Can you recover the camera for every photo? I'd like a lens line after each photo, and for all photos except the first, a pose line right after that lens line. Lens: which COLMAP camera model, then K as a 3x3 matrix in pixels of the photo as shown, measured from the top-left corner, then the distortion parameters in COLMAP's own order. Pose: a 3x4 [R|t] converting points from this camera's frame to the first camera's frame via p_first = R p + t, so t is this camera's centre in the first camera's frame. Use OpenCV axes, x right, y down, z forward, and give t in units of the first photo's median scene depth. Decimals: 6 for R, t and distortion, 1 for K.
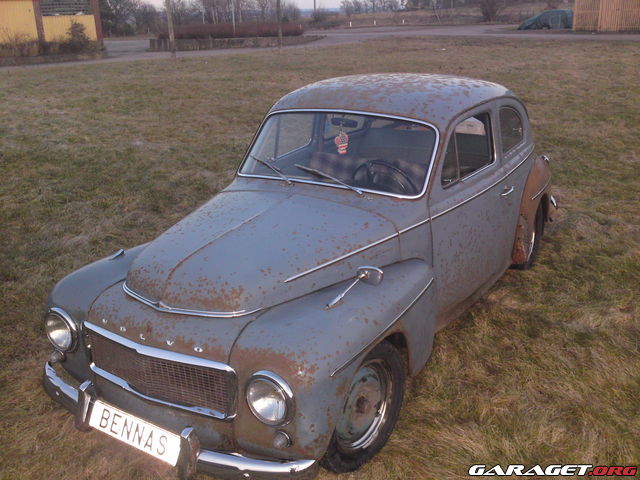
lens RADIAL K [[636.1, 0, 320.0], [0, 636.1, 240.0], [0, 0, 1]] dist [0.067759, -0.199468]
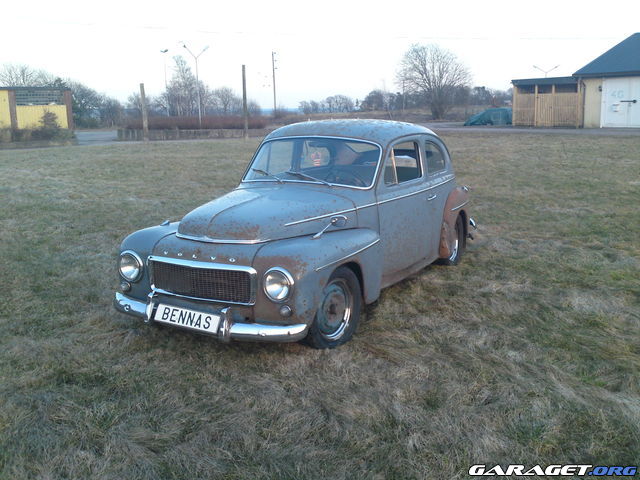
lens RADIAL K [[636.1, 0, 320.0], [0, 636.1, 240.0], [0, 0, 1]] dist [0.067759, -0.199468]
pose [[0.997943, 0.002044, 0.064077, -0.037657], [0.007135, 0.989743, -0.142683, 0.180557], [-0.063712, 0.142847, 0.987692, -0.306589]]
